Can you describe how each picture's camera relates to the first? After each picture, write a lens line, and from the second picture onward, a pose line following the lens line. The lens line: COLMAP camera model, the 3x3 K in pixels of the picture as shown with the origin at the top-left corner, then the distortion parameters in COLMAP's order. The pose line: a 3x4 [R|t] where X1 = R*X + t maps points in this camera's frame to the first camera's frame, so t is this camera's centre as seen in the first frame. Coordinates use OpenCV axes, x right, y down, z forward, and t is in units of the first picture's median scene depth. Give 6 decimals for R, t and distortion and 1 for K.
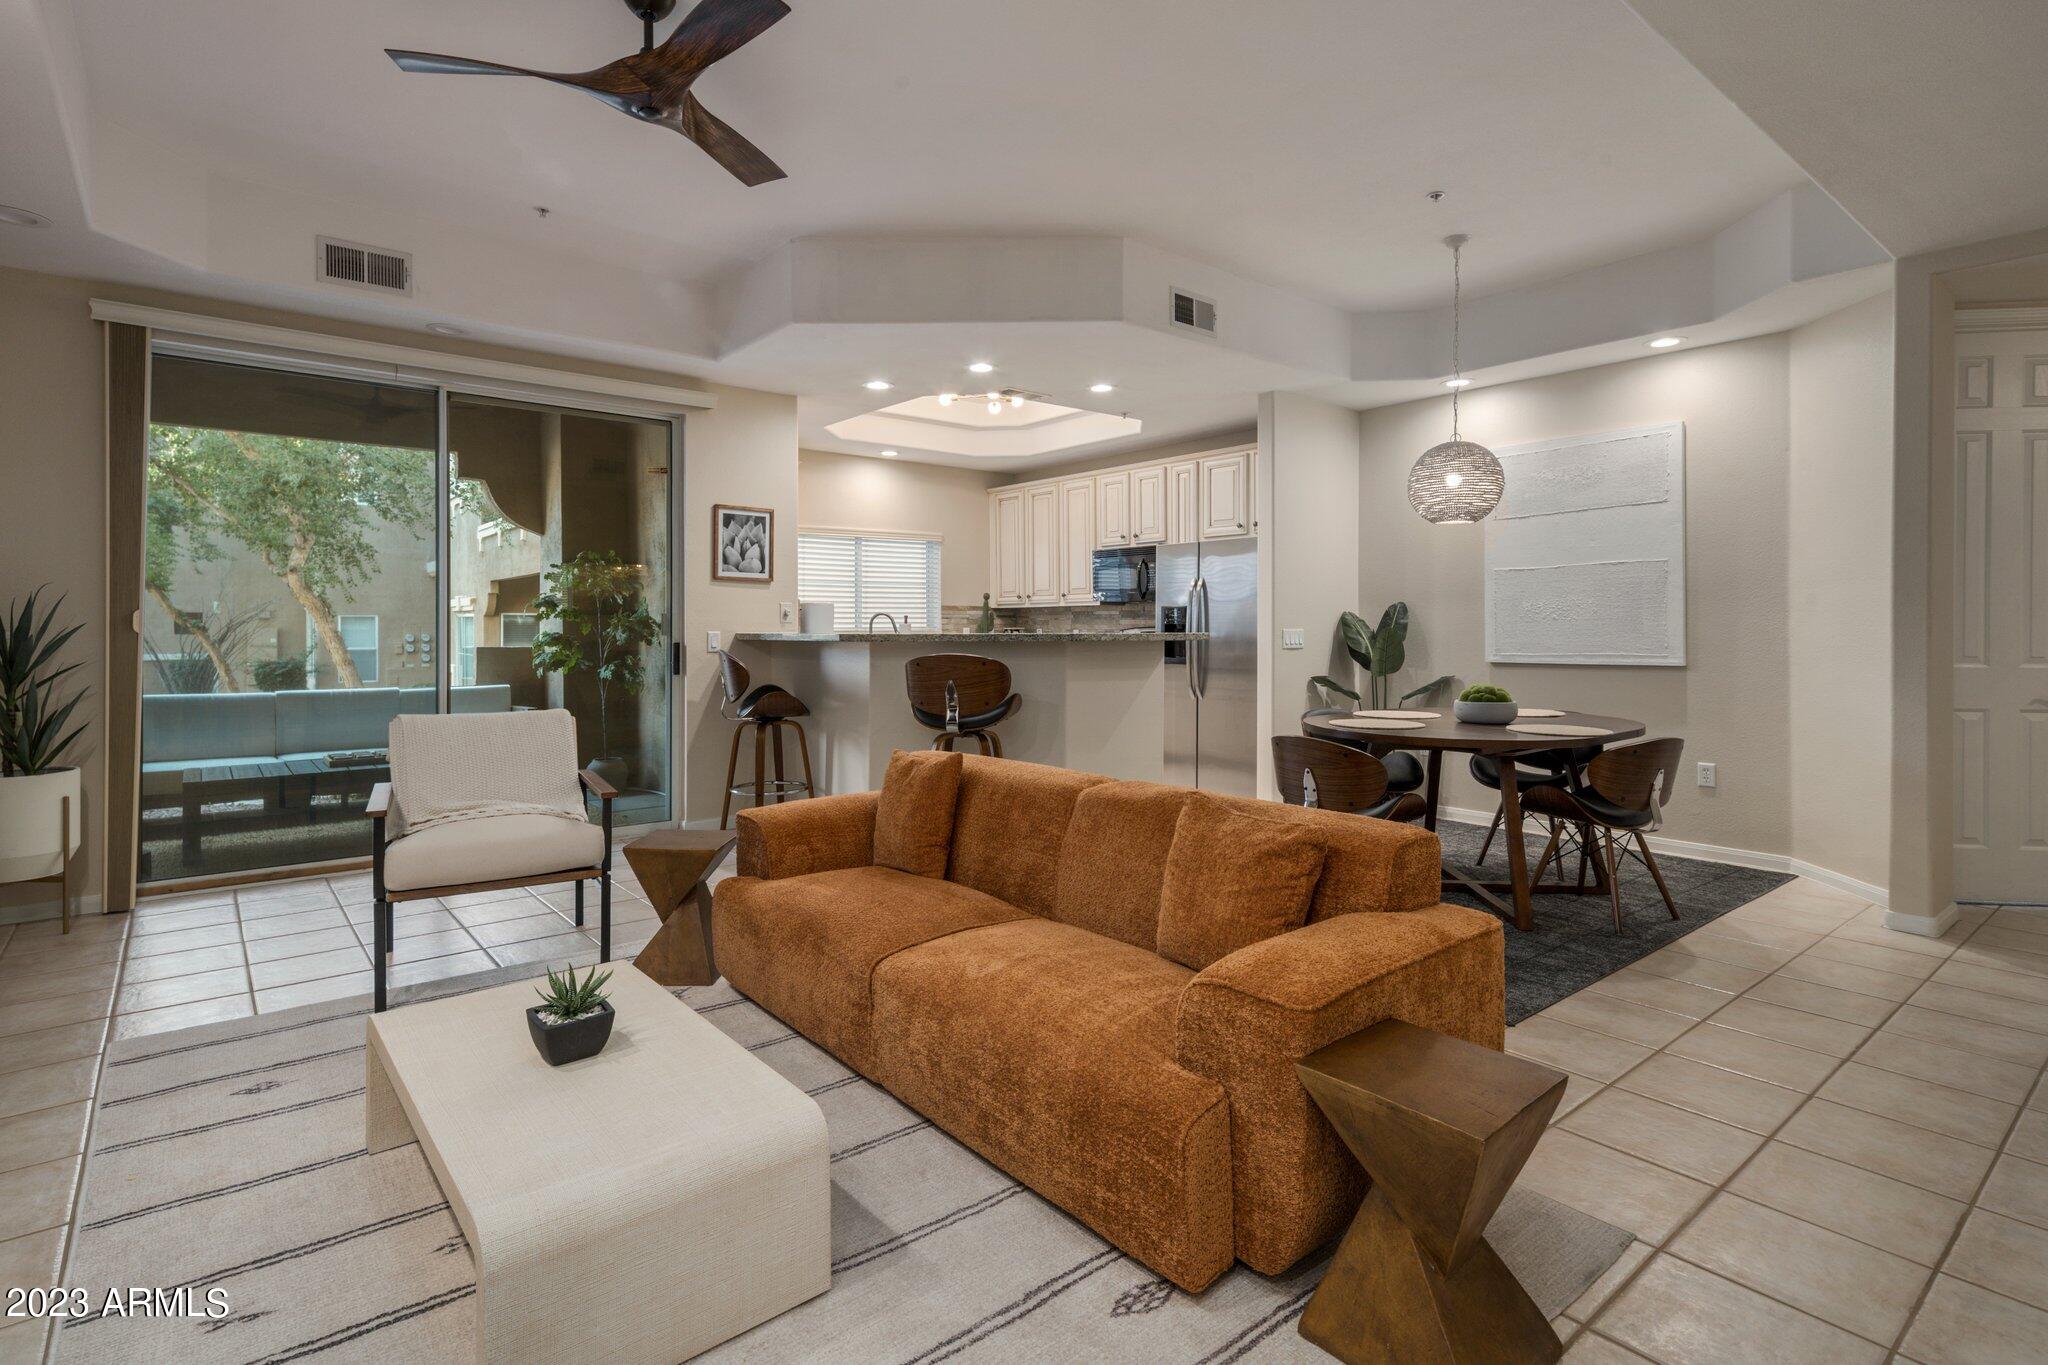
lens RADIAL K [[1010.3, 0, 1023.0], [0, 1010.3, 623.7], [0, 0, 1]] dist [0.014445, -0.000076]
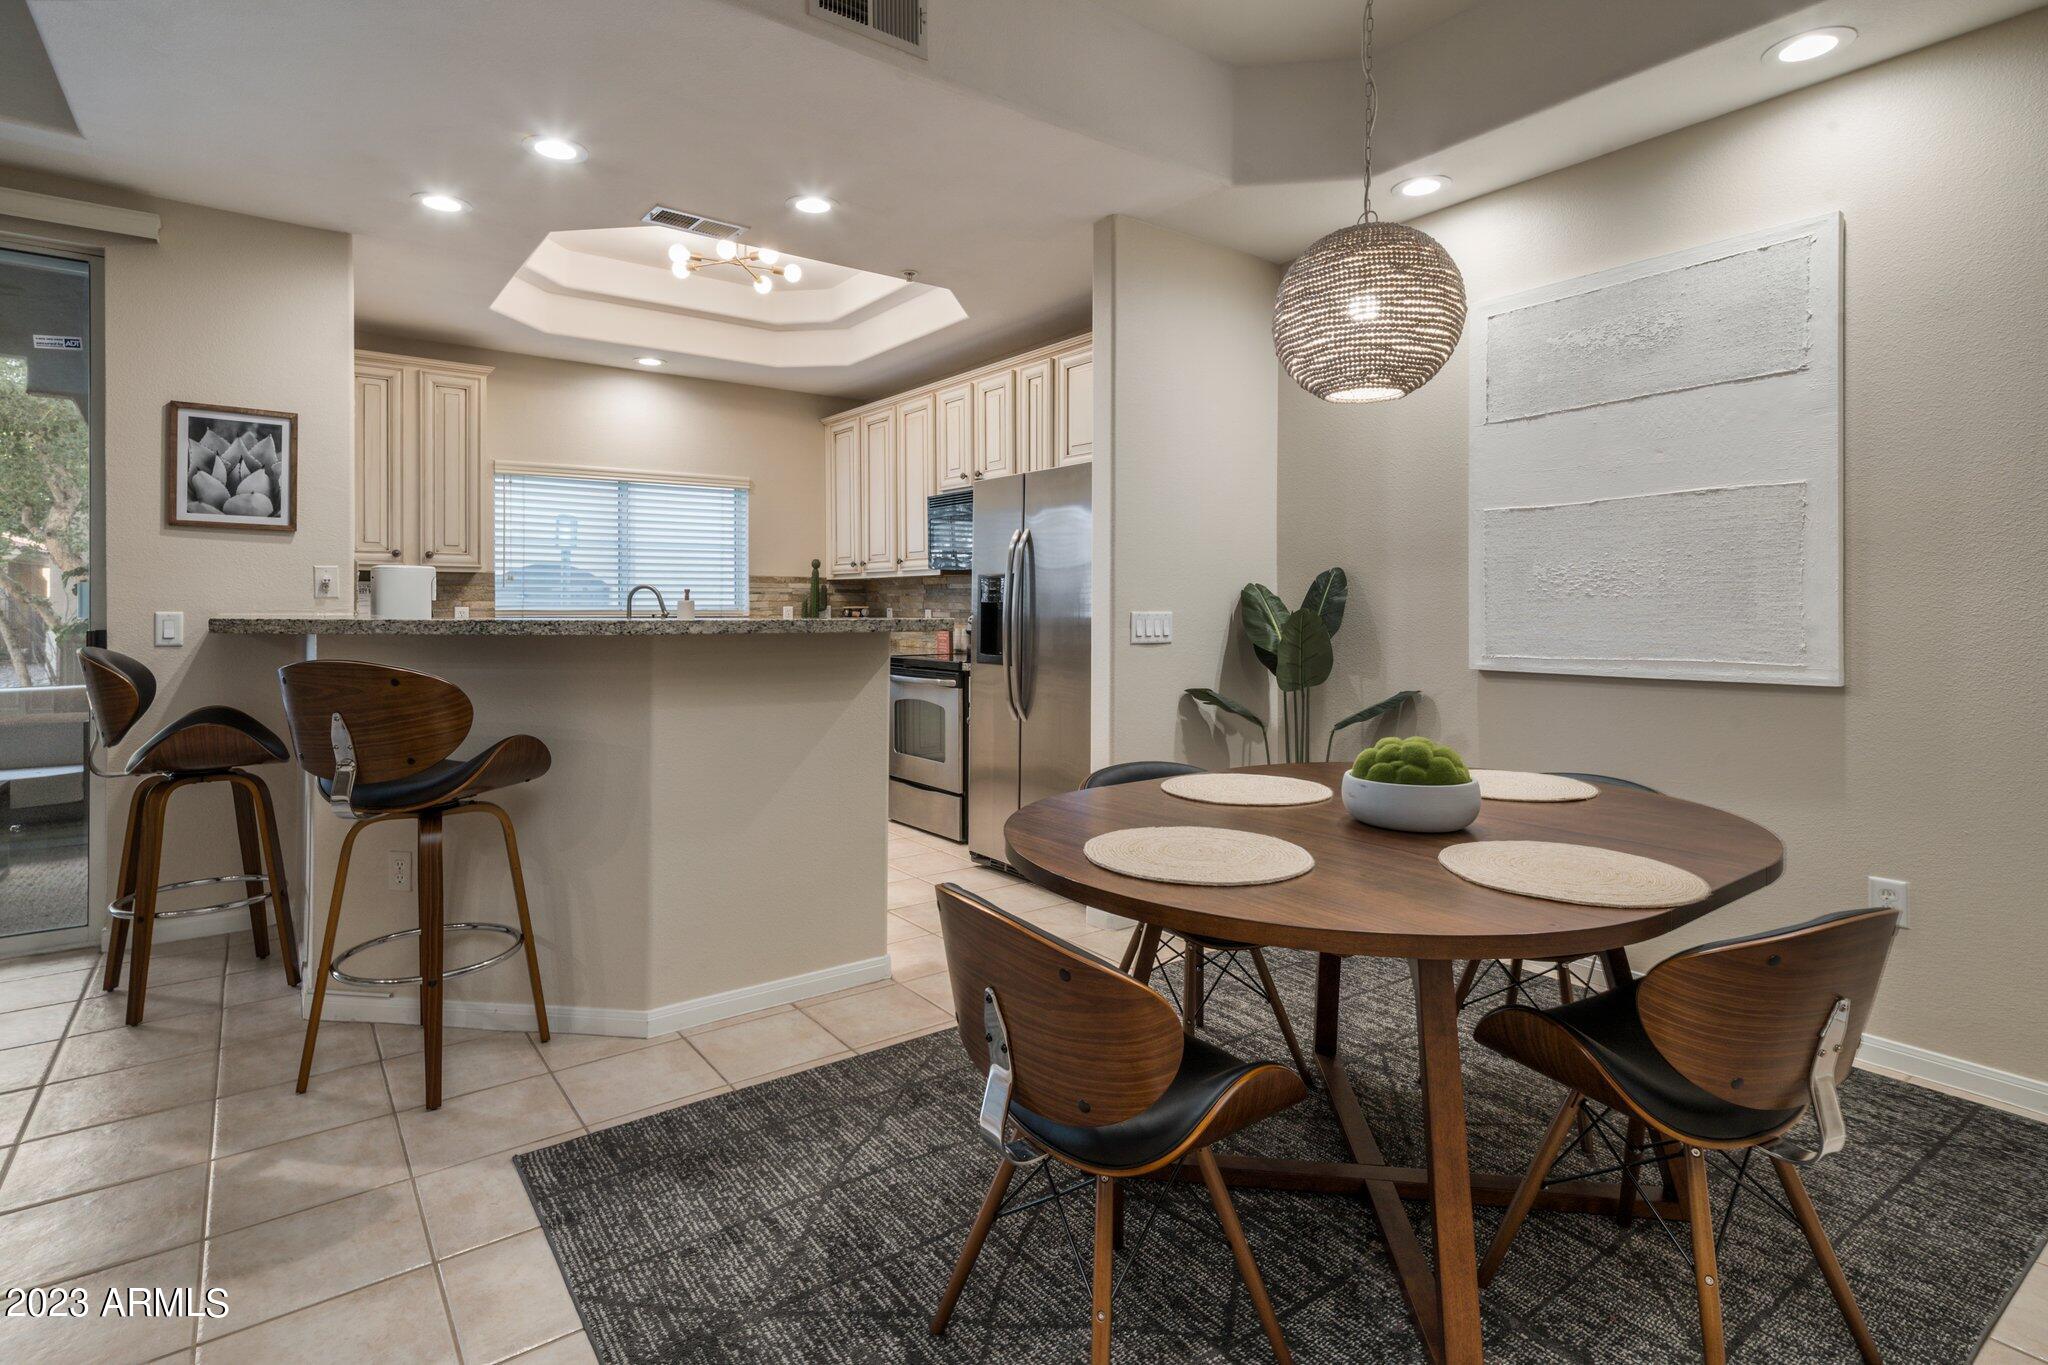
lens RADIAL K [[1018.6, 0, 1024.4], [0, 1018.6, 598.1], [0, 0, 1]] dist [0.016754, -0.000014]
pose [[0.998981, 0.003249, -0.045006, 0.221408], [-0.003383, 0.999990, -0.002901, -0.000525], [0.044996, 0.003050, 0.998982, 0.391442]]
